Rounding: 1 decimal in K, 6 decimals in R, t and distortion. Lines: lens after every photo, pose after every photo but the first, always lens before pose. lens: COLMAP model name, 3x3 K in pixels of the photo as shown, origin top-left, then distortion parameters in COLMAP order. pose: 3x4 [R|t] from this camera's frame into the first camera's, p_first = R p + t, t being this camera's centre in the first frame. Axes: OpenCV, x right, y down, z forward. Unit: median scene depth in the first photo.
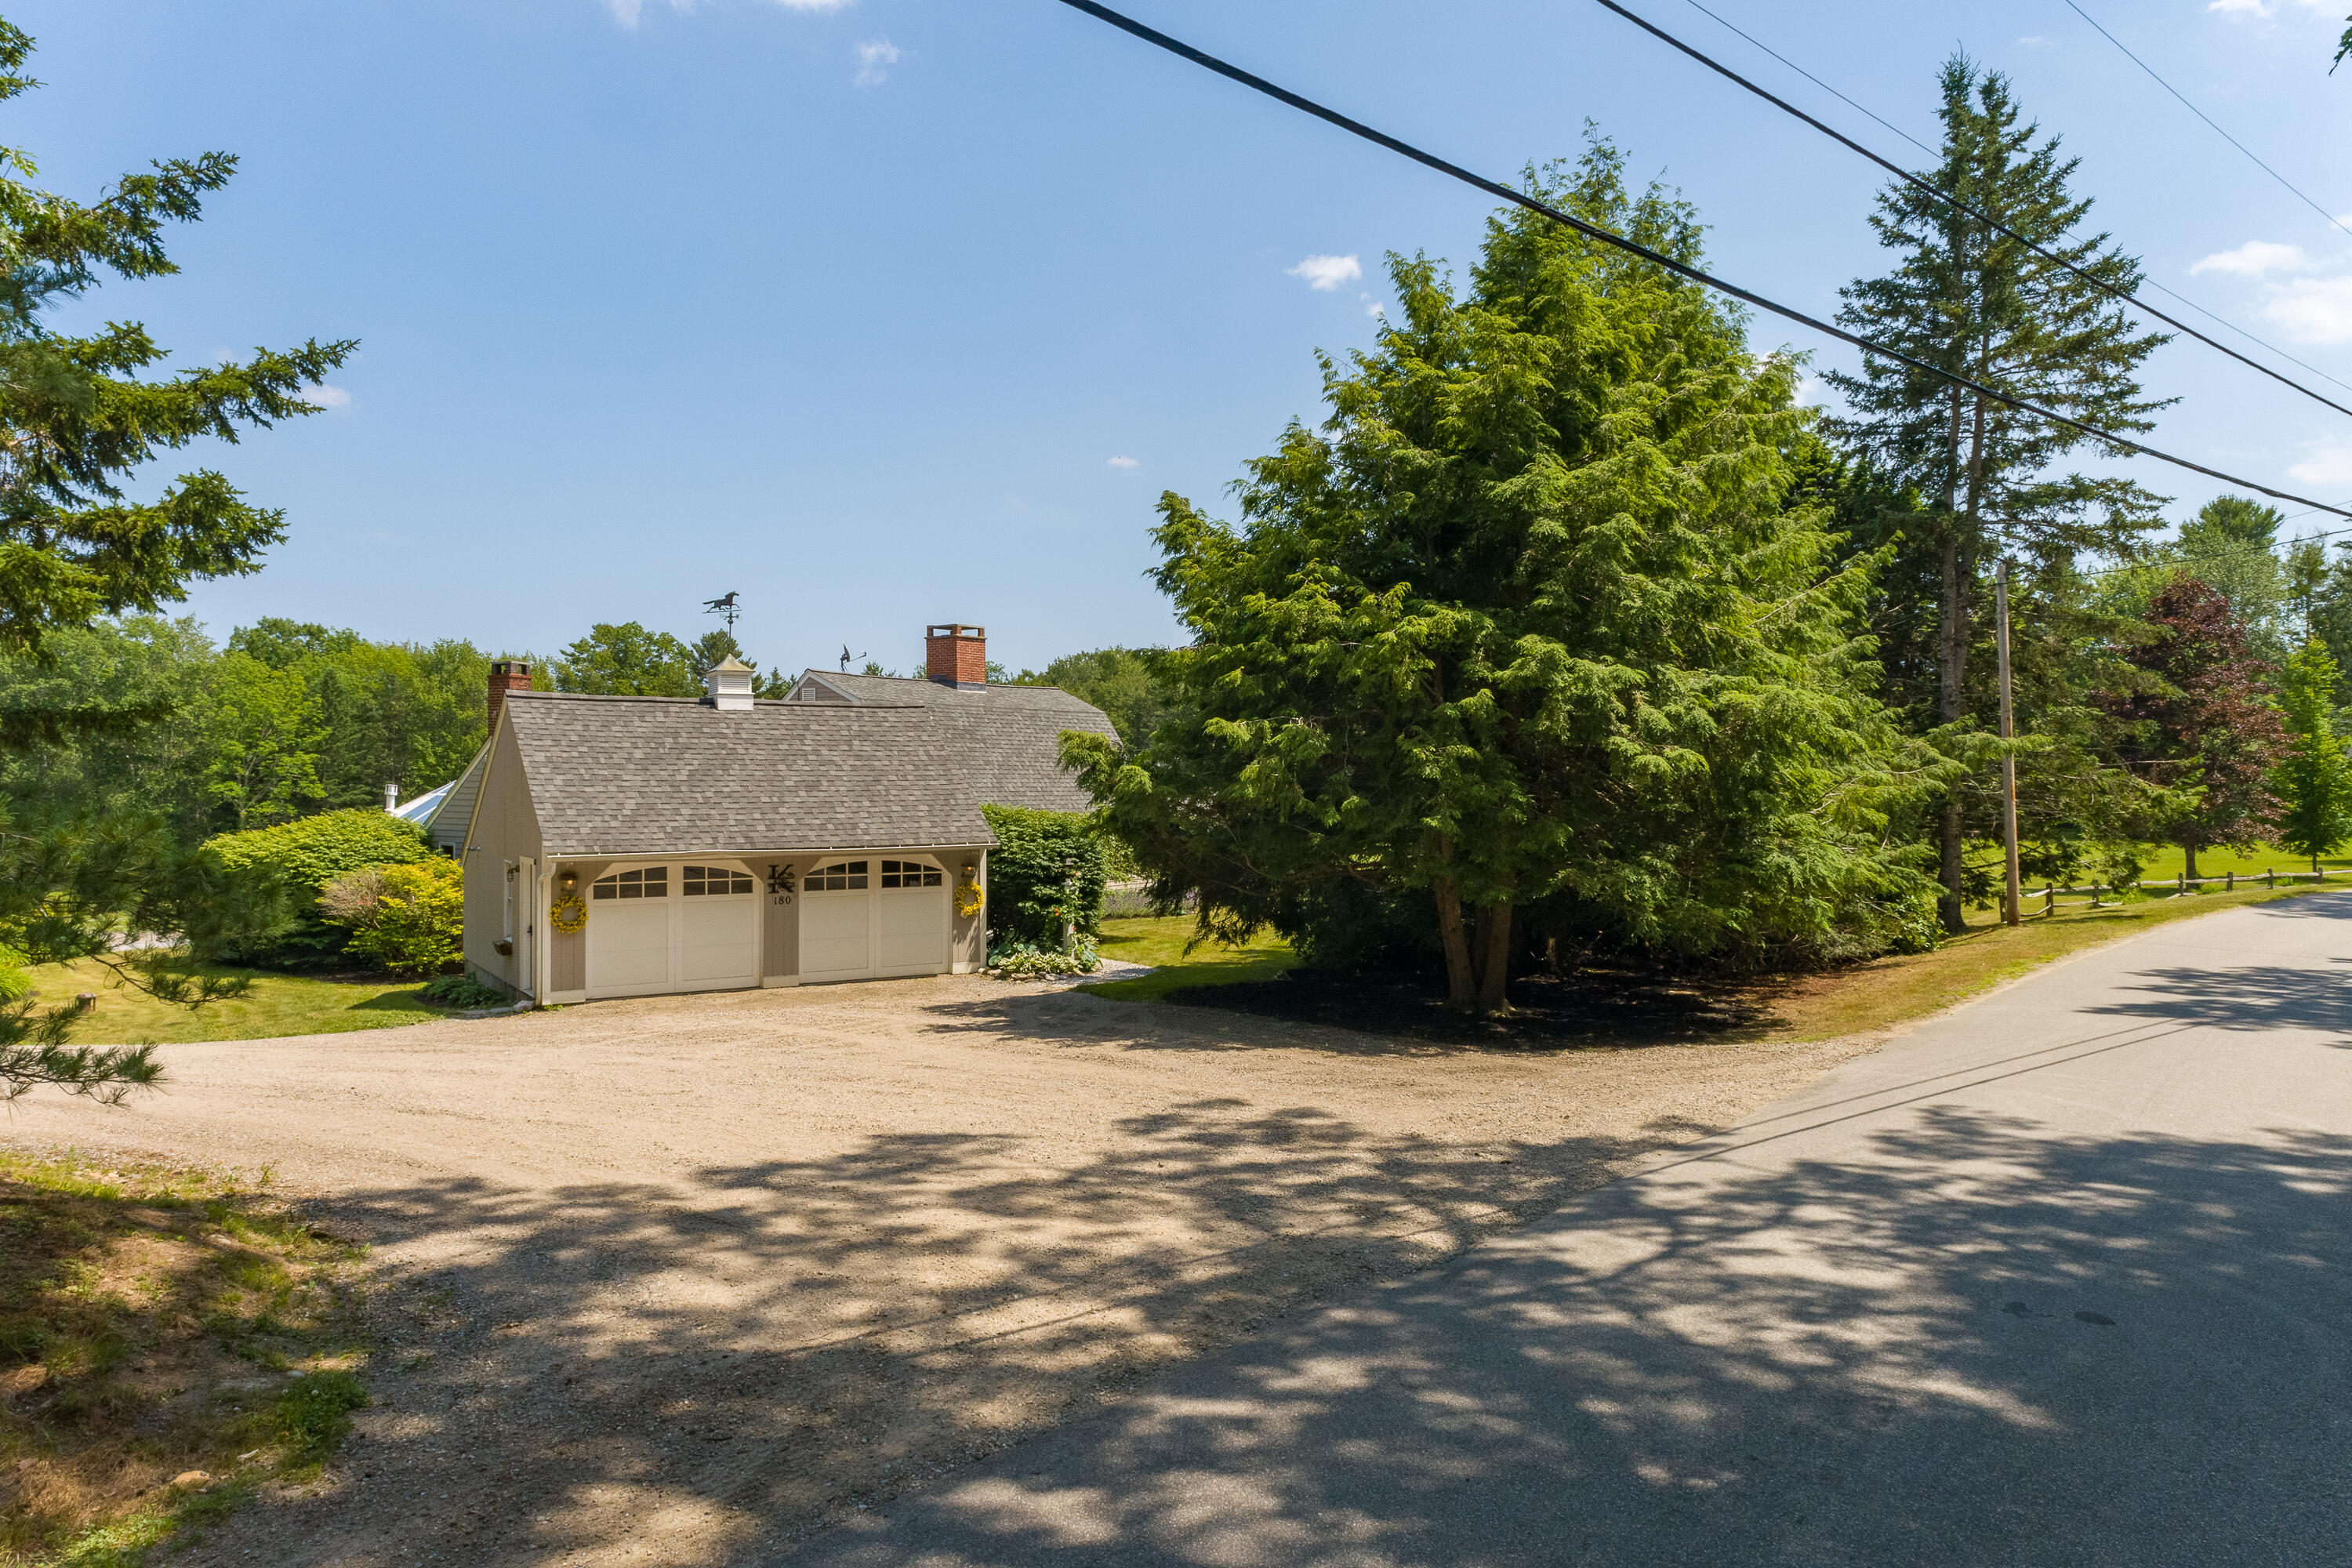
lens RADIAL K [[1577.2, 0, 1176.0], [0, 1577.2, 784.0], [0, 0, 1]] dist [0.030055, 0.000096]
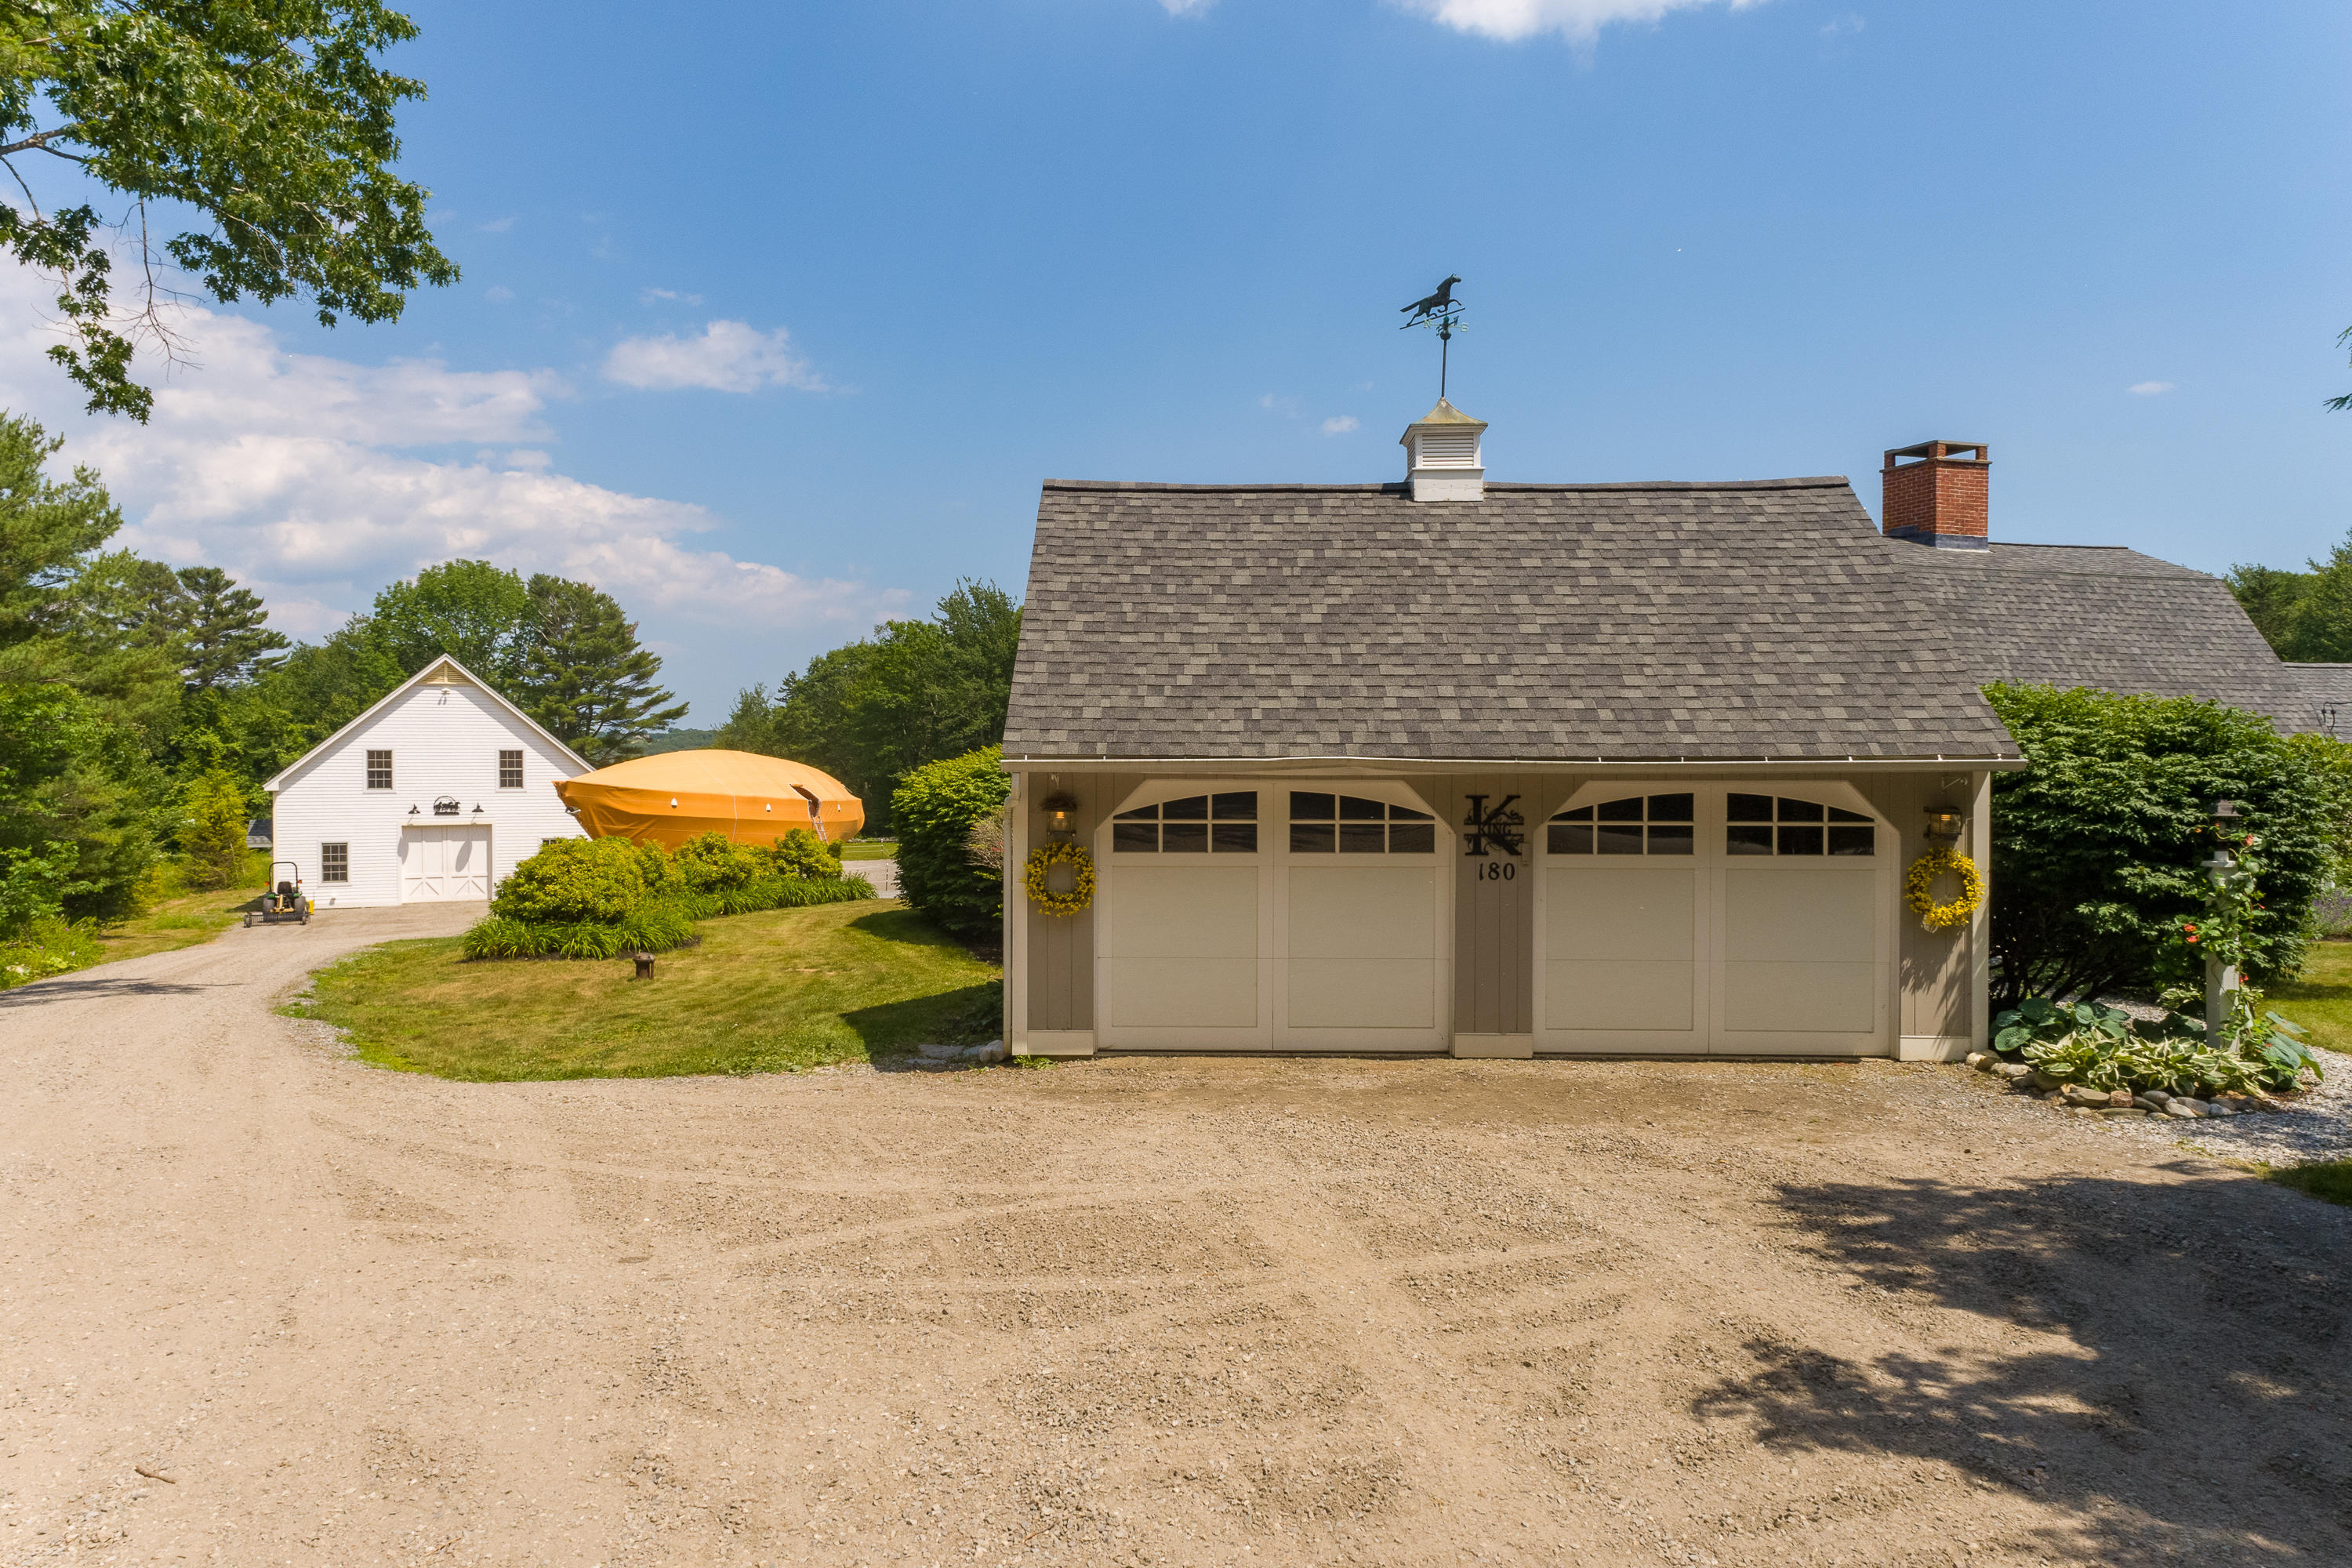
lens RADIAL K [[1577.2, 0, 1176.0], [0, 1577.2, 784.0], [0, 0, 1]] dist [0.030055, 0.000096]
pose [[0.831287, 0.012346, -0.555706, -0.066781], [-0.004346, 0.999867, 0.015713, 0.039395], [0.555826, -0.010647, 0.831230, 0.539518]]
